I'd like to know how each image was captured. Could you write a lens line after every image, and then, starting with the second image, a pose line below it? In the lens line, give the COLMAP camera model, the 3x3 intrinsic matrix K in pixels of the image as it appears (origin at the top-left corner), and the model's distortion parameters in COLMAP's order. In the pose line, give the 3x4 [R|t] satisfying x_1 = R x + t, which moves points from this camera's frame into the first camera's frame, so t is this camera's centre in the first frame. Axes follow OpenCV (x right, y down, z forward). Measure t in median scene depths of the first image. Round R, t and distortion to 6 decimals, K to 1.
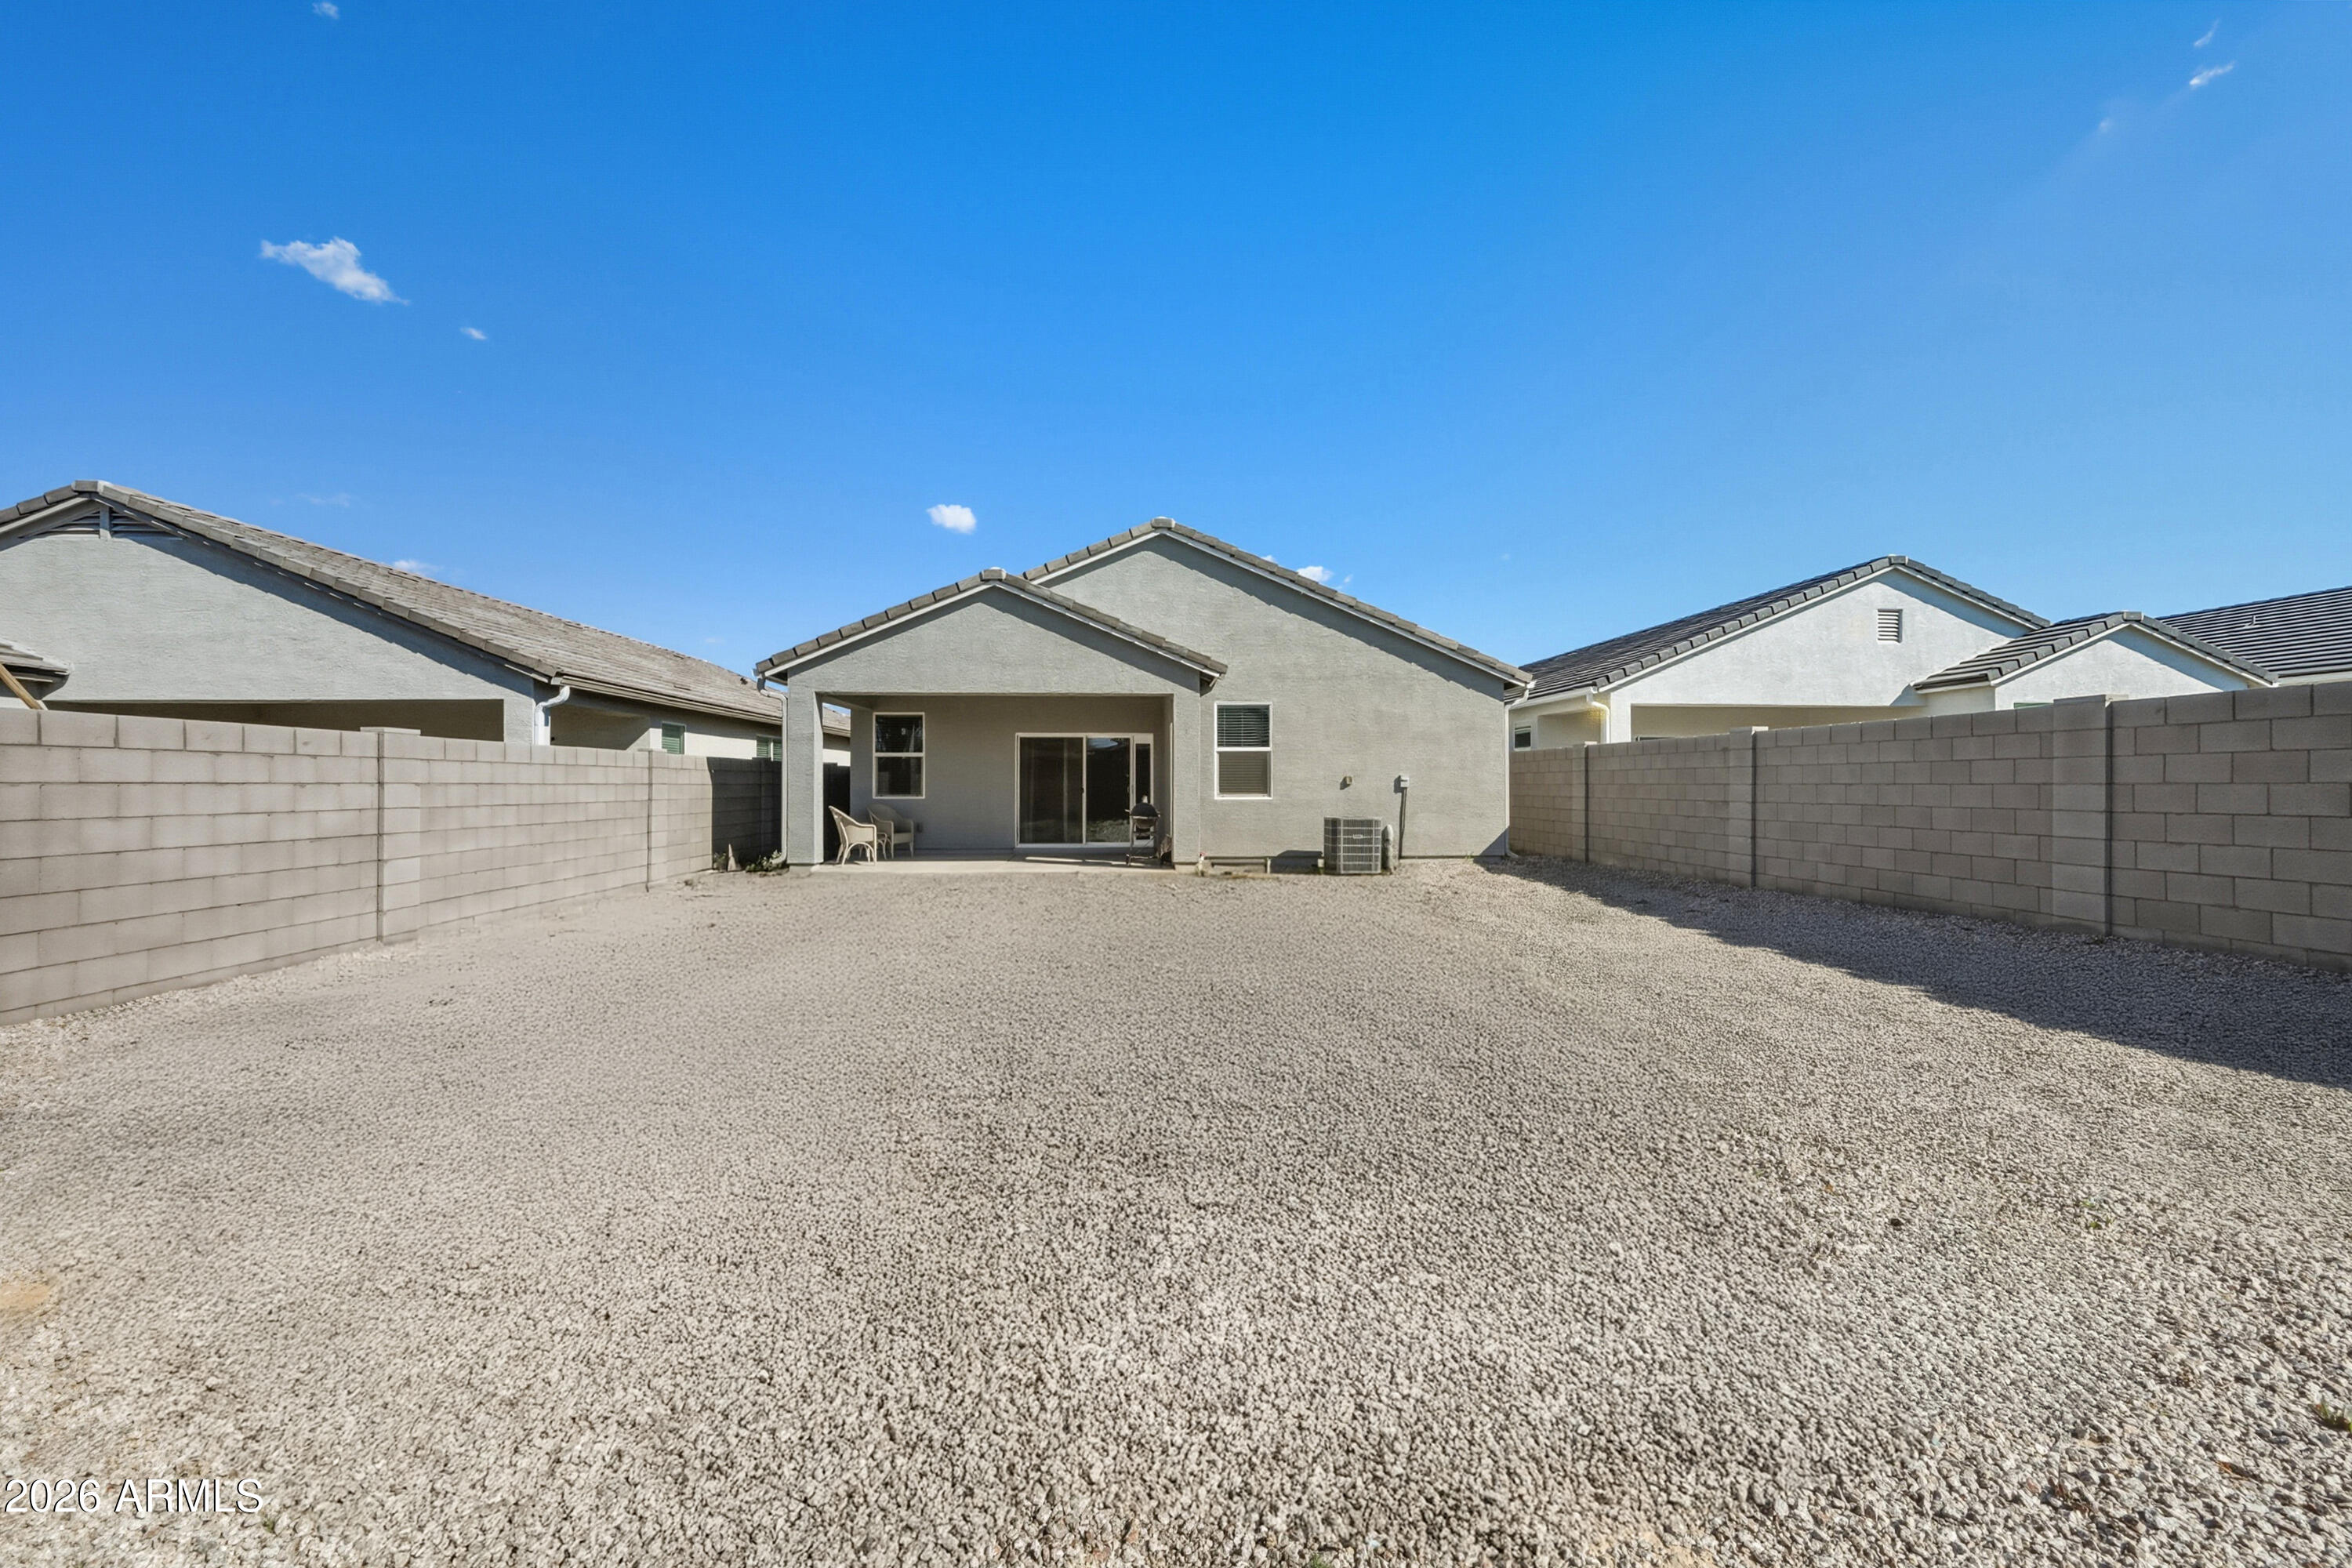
lens RADIAL K [[943.8, 0, 1175.5], [0, 943.8, 783.8], [0, 0, 1]] dist [-0.001356, -0.000051]
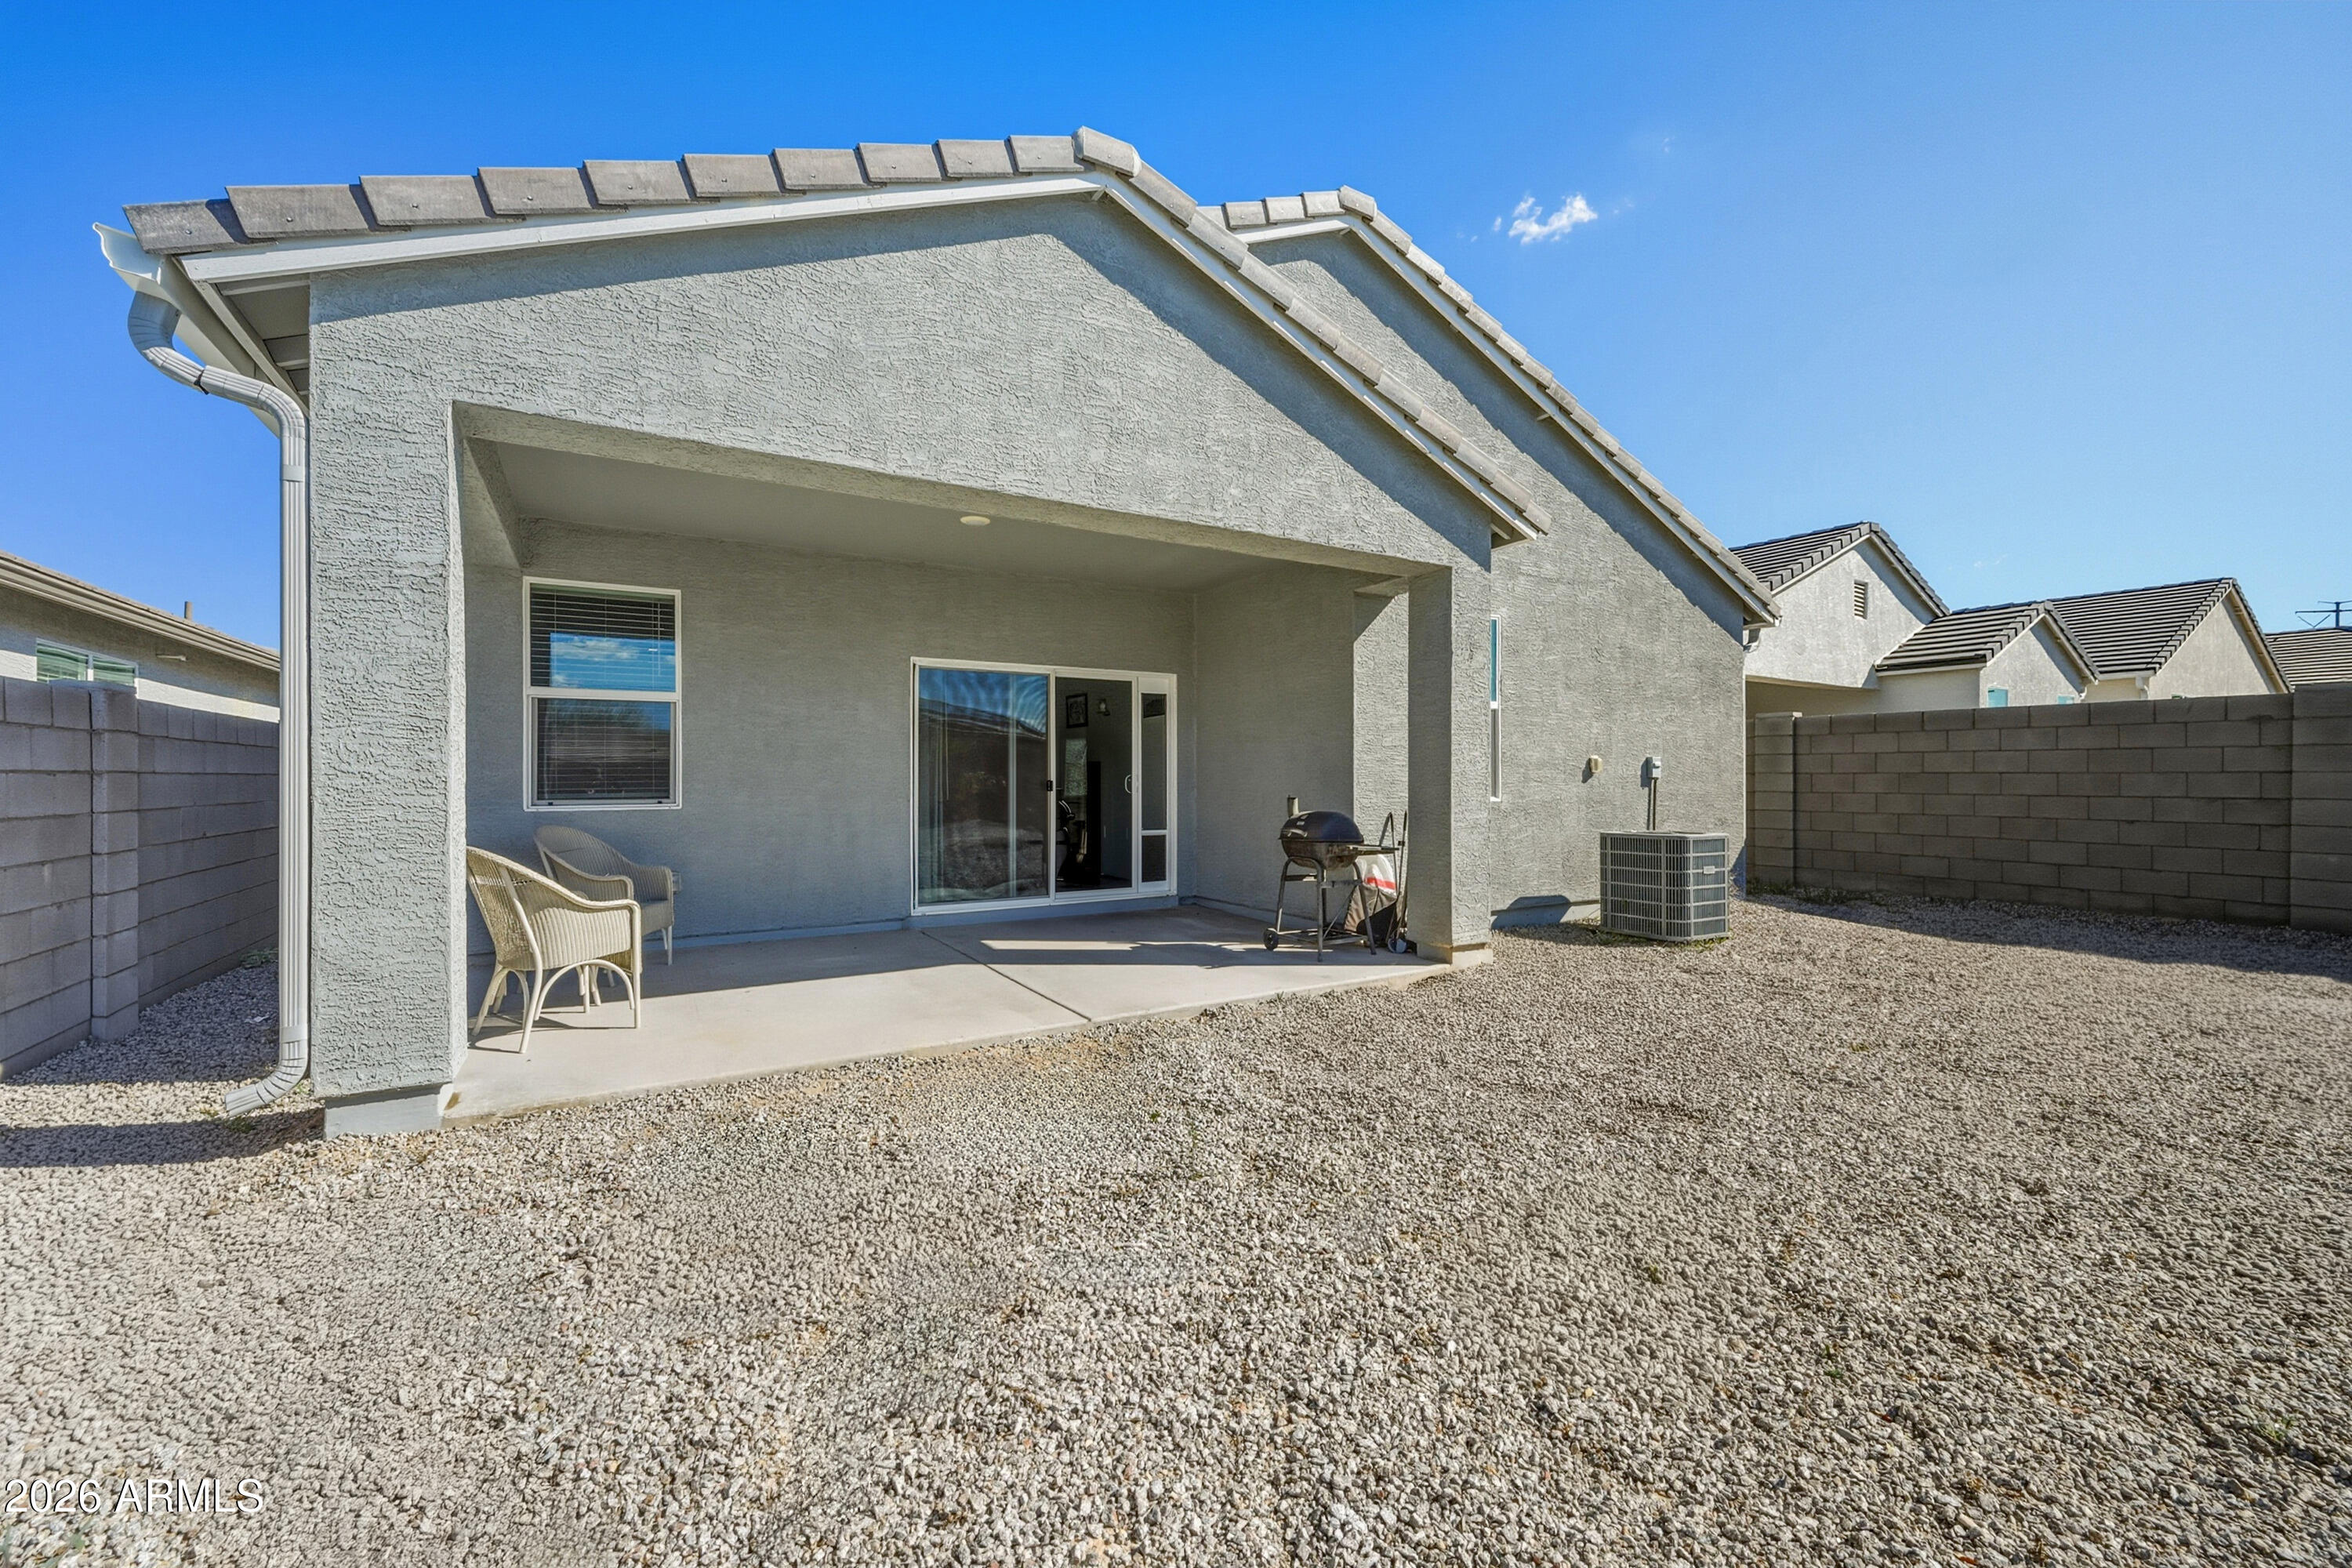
lens RADIAL K [[943.8, 0, 1177.2], [0, 943.8, 785.6], [0, 0, 1]] dist [-0.001356, -0.000051]
pose [[0.872576, -0.004464, 0.488458, -0.309796], [-0.000654, 0.999947, 0.010306, 0.002741], [-0.488478, -0.009312, 0.872526, 0.626342]]
